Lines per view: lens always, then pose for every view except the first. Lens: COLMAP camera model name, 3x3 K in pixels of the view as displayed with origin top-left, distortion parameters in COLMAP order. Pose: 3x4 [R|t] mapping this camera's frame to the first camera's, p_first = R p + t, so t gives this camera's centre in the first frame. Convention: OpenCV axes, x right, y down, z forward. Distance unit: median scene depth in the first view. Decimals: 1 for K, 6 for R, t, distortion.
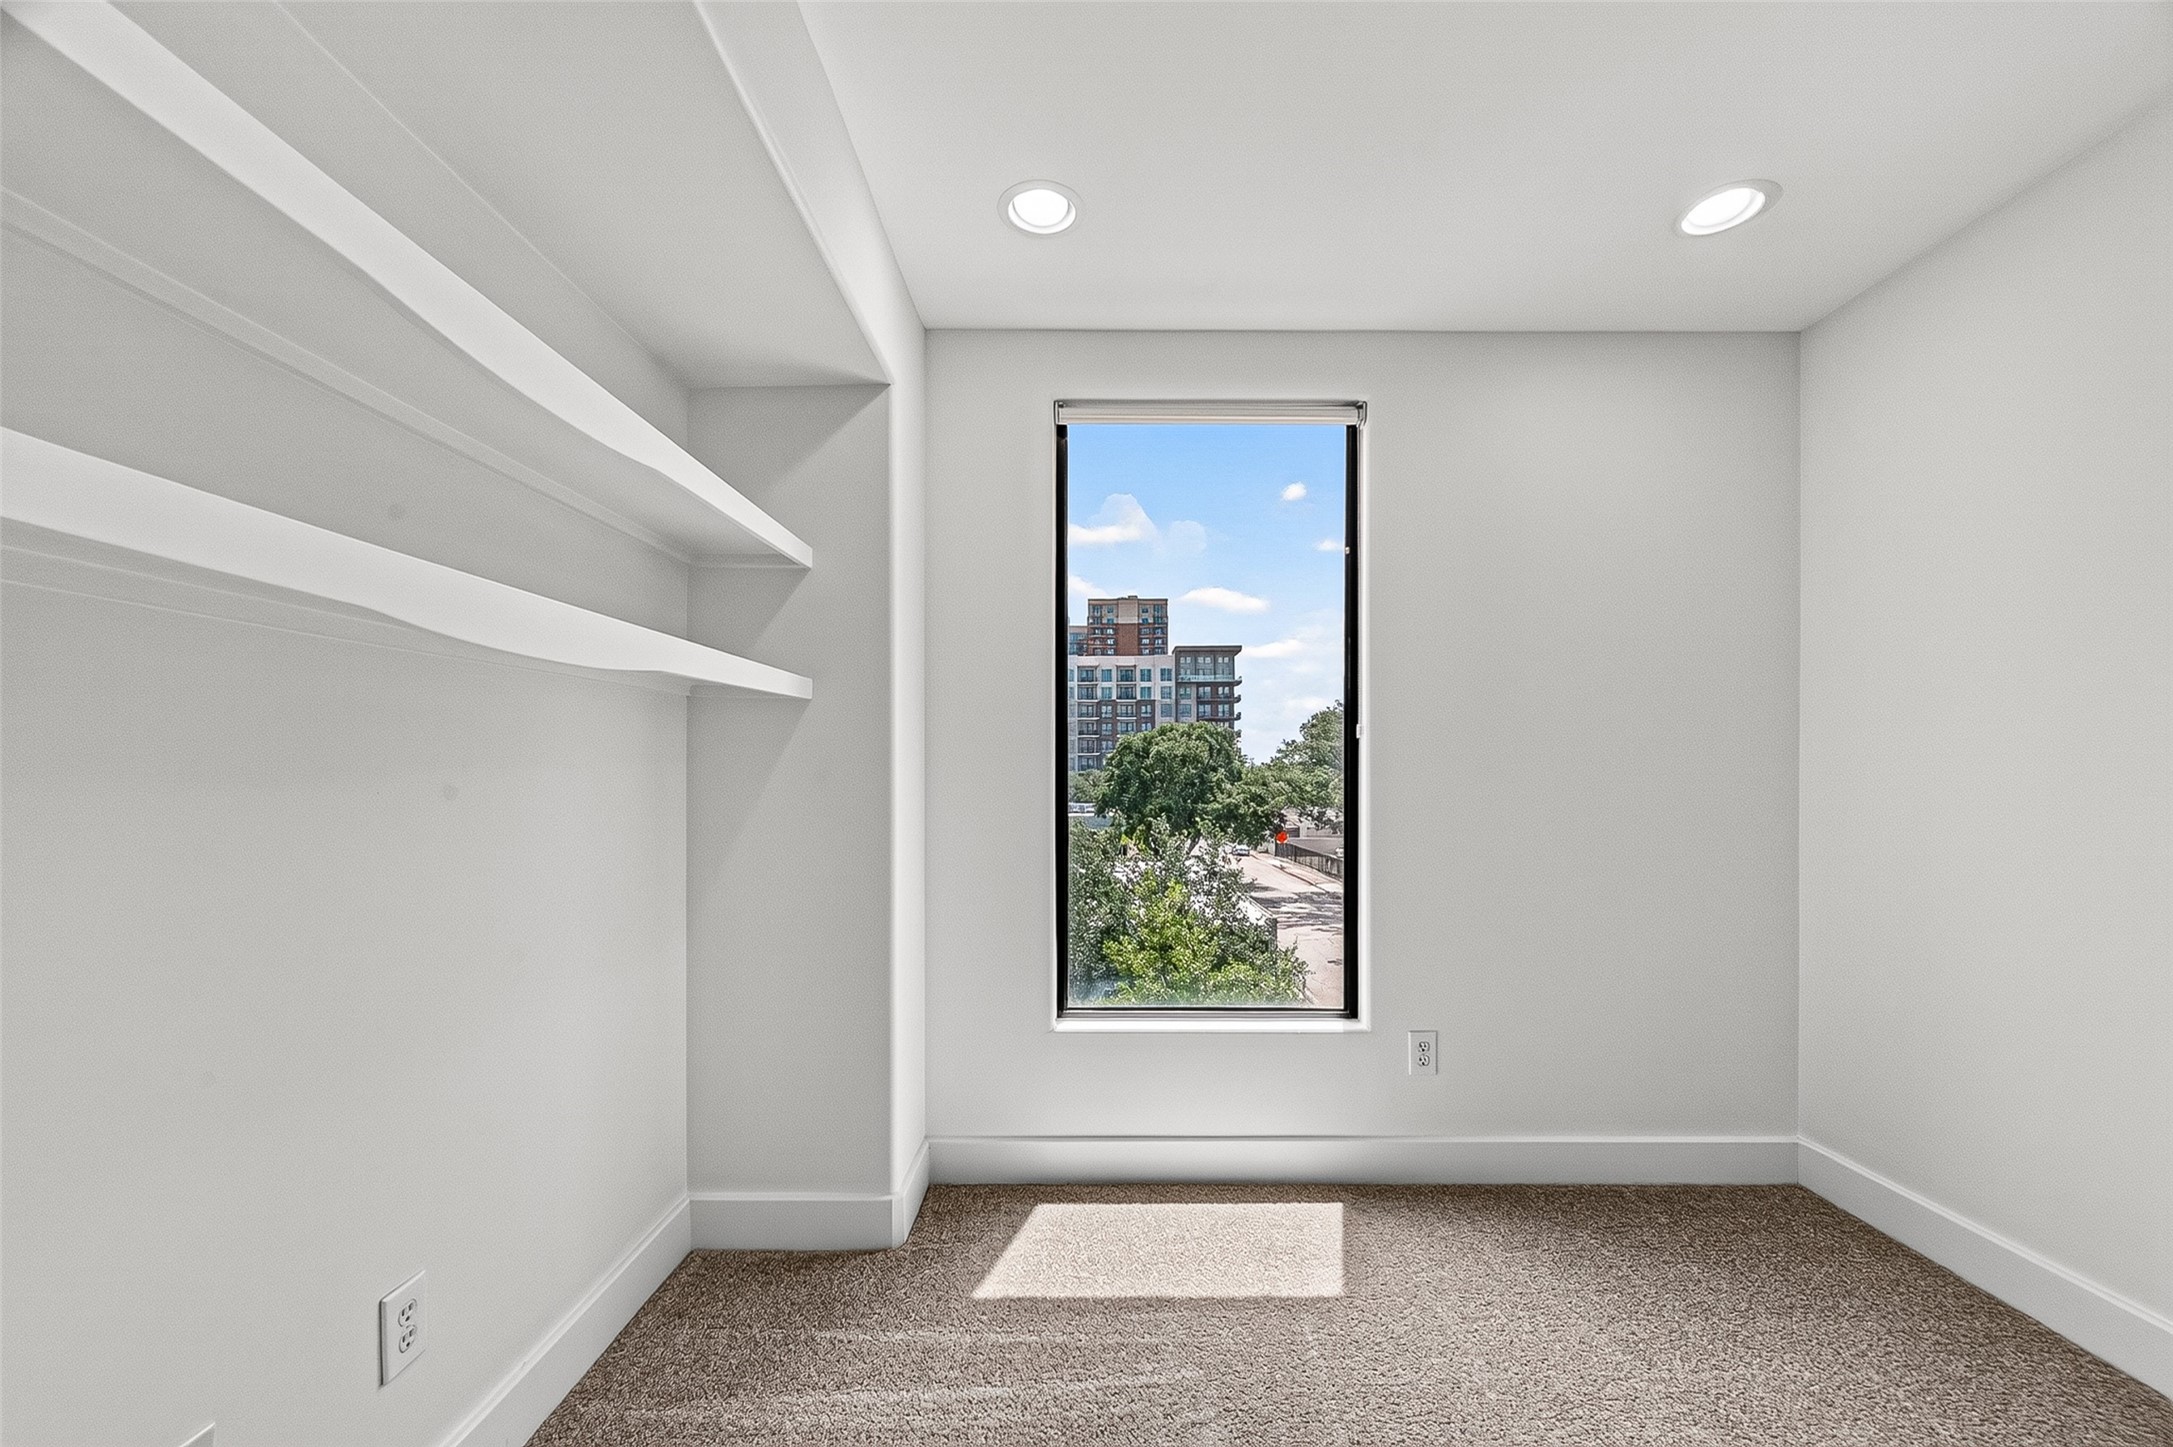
lens RADIAL K [[874.9, 0, 1104.2], [0, 874.9, 772.1], [0, 0, 1]] dist [-0.001514, -0.000154]
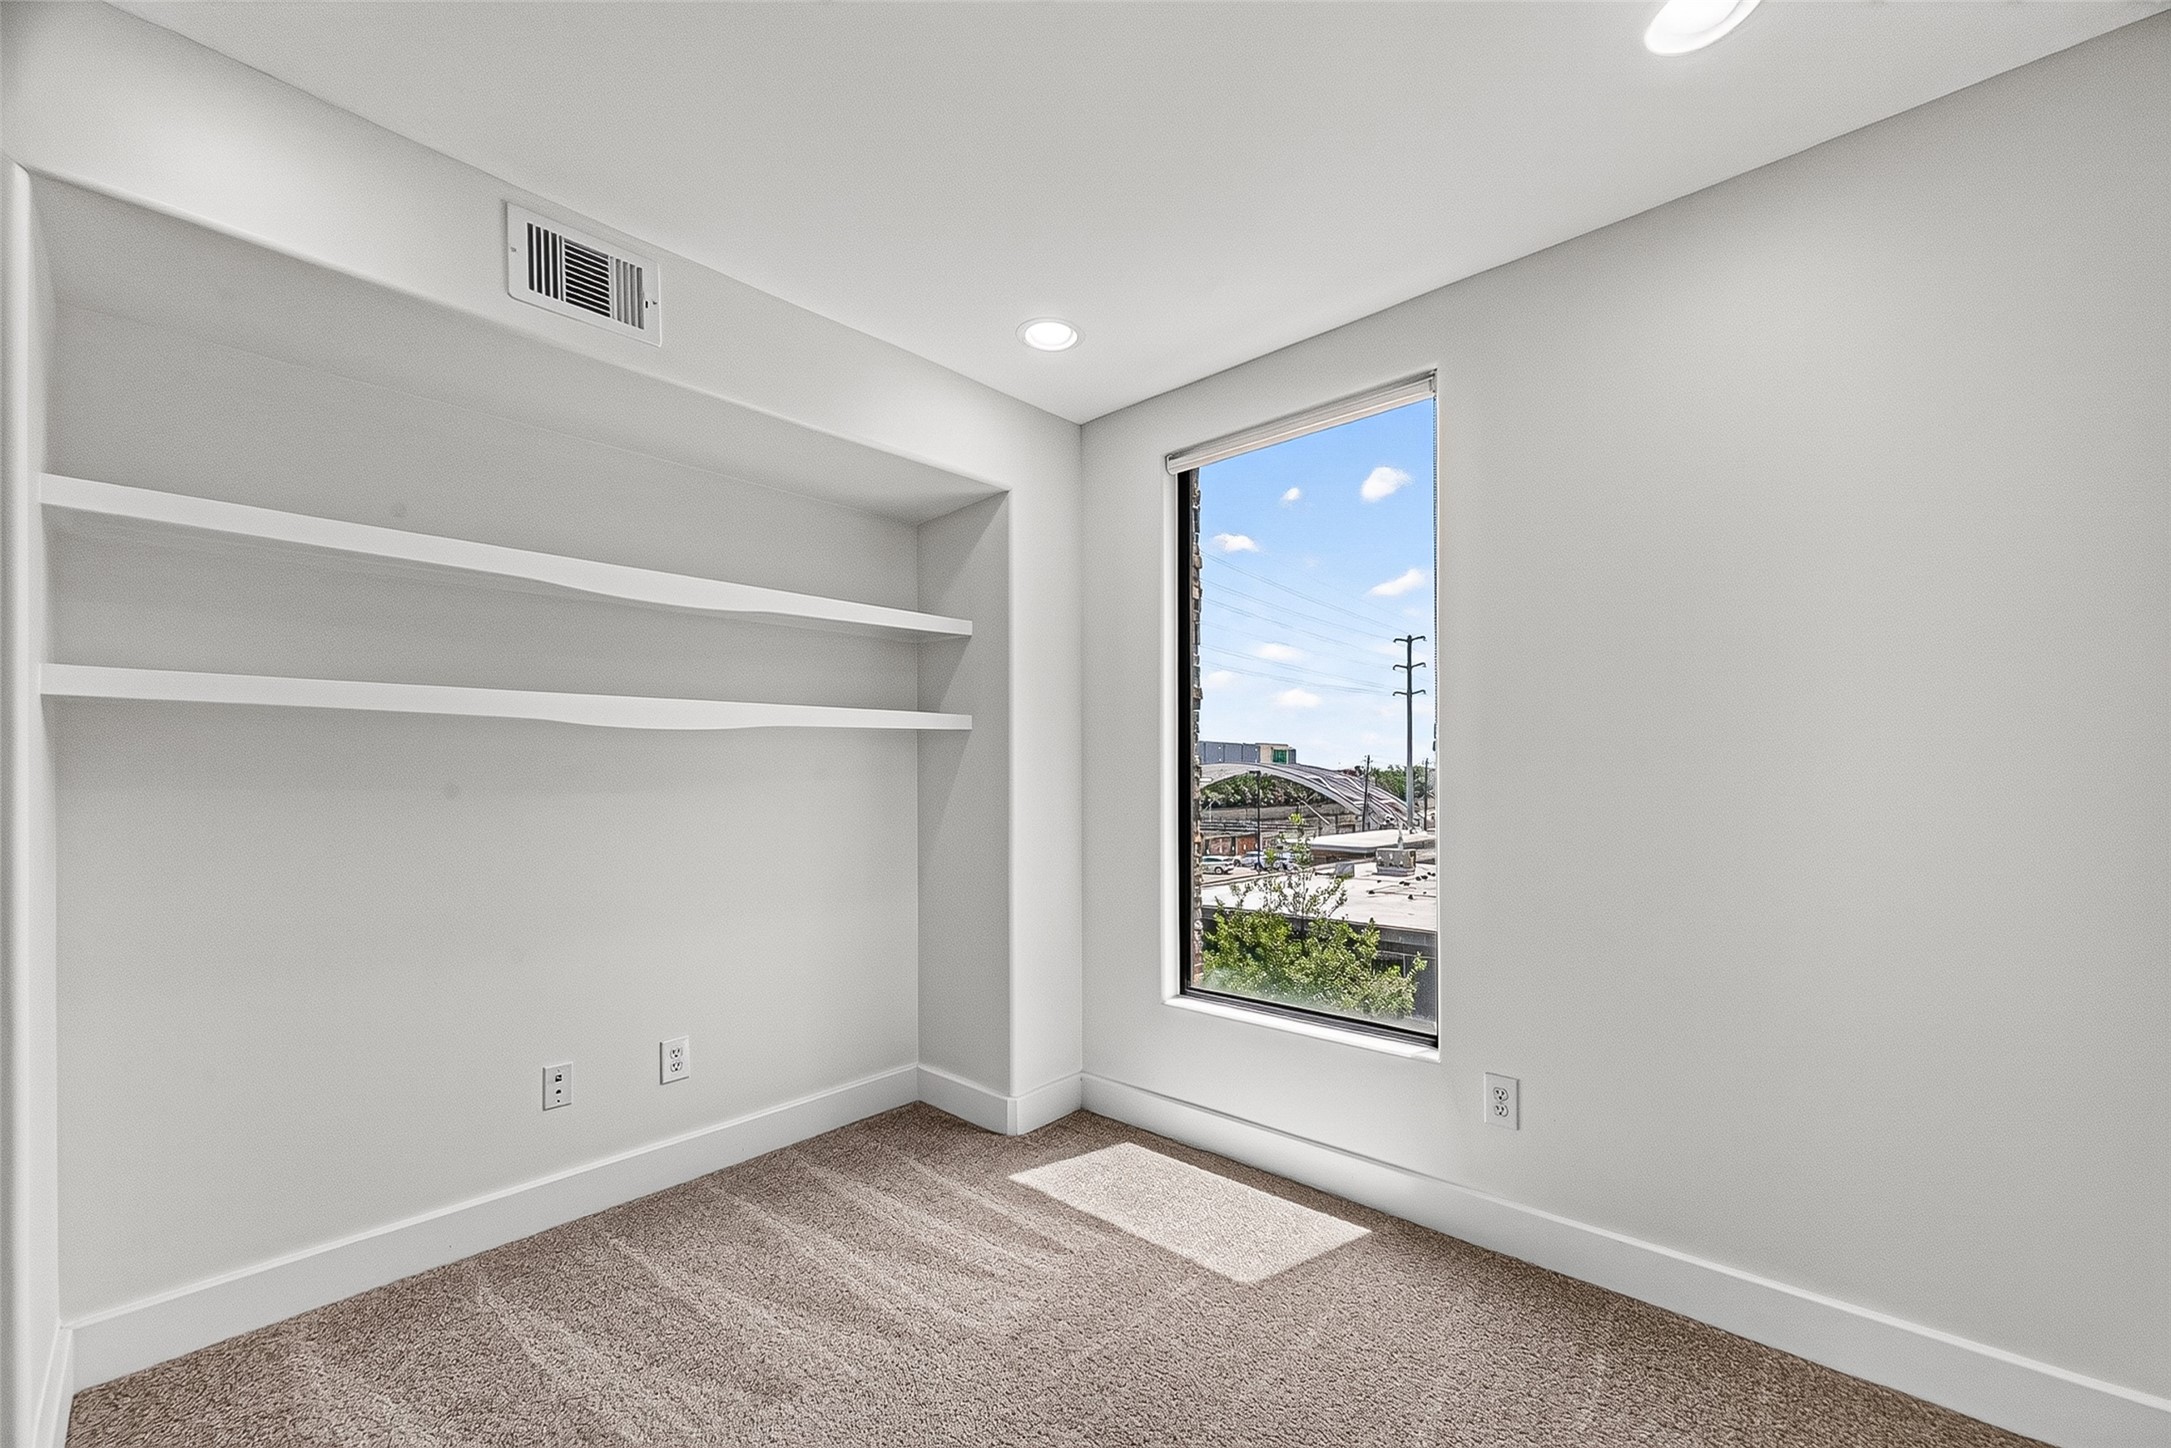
lens RADIAL K [[874.1, 0, 1103.2], [0, 874.1, 772.5], [0, 0, 1]] dist [-0.001514, -0.000154]
pose [[0.732219, -0.011401, -0.680974, 0.756480], [0.011870, 0.999922, -0.003978, -0.005465], [0.680966, -0.005170, 0.732297, 0.114899]]
